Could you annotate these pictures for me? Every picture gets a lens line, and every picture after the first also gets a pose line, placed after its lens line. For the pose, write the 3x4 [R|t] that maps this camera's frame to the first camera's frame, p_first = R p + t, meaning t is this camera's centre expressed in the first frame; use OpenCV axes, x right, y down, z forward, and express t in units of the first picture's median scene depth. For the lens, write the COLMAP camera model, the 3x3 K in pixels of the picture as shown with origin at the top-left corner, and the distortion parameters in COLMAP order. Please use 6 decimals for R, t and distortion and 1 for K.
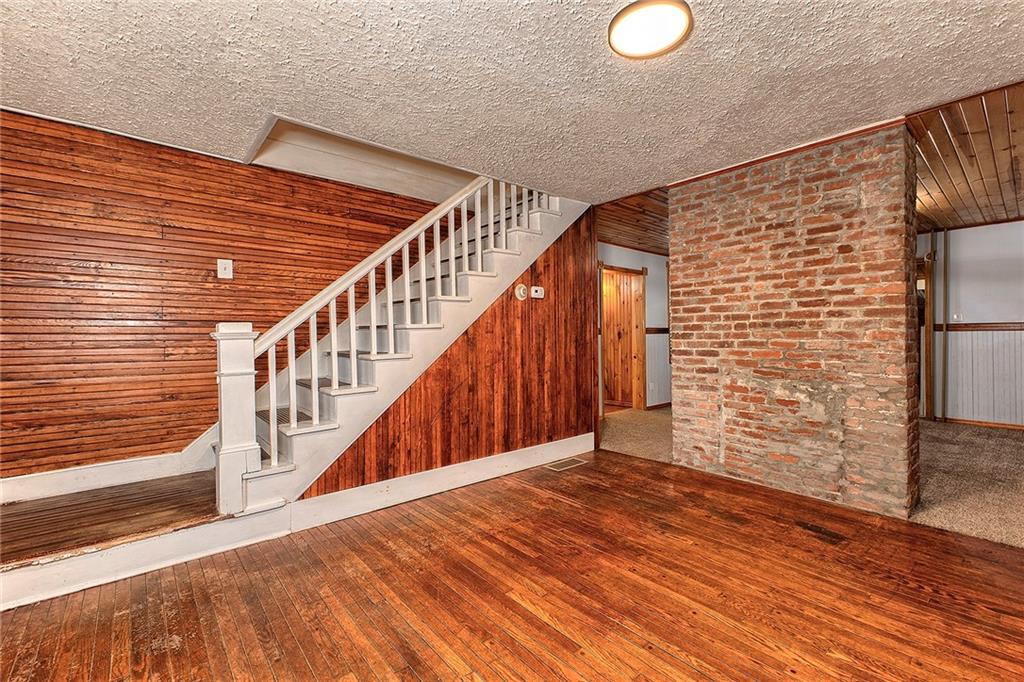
lens RADIAL K [[440.8, 0, 512.0], [0, 440.8, 338.0], [0, 0, 1]] dist [0.000659, 0.000115]
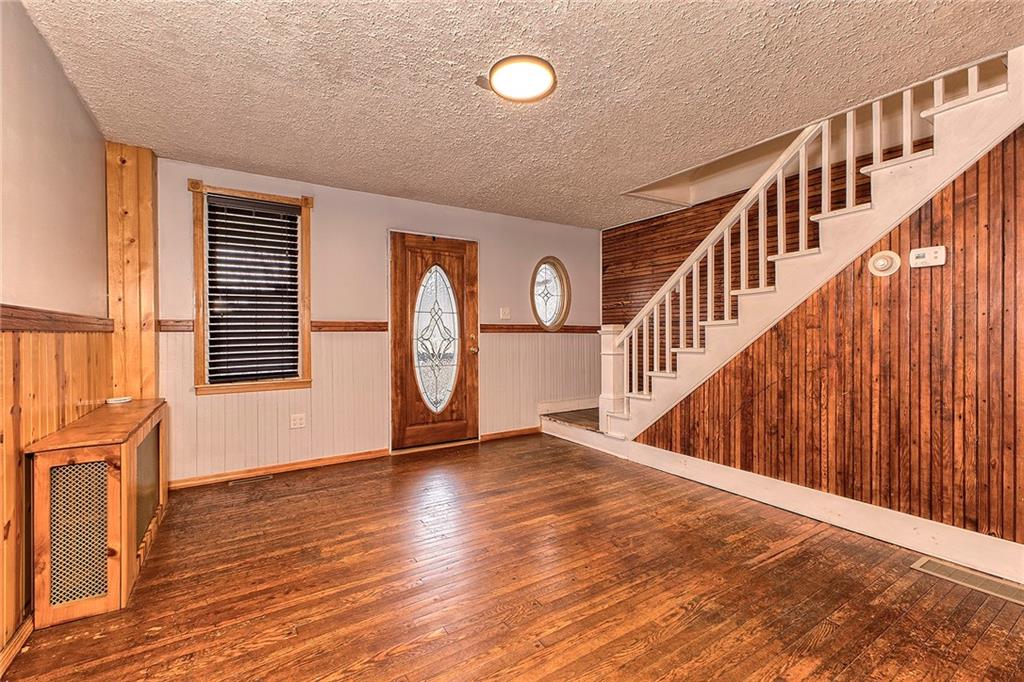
lens RADIAL K [[440.8, 0, 512.0], [0, 440.8, 338.0], [0, 0, 1]] dist [0.000659, 0.000115]
pose [[-0.144221, 0.016022, -0.989416, 0.880734], [0.002096, 0.999872, 0.015885, -0.008531], [0.989543, 0.000217, -0.144236, 0.668414]]
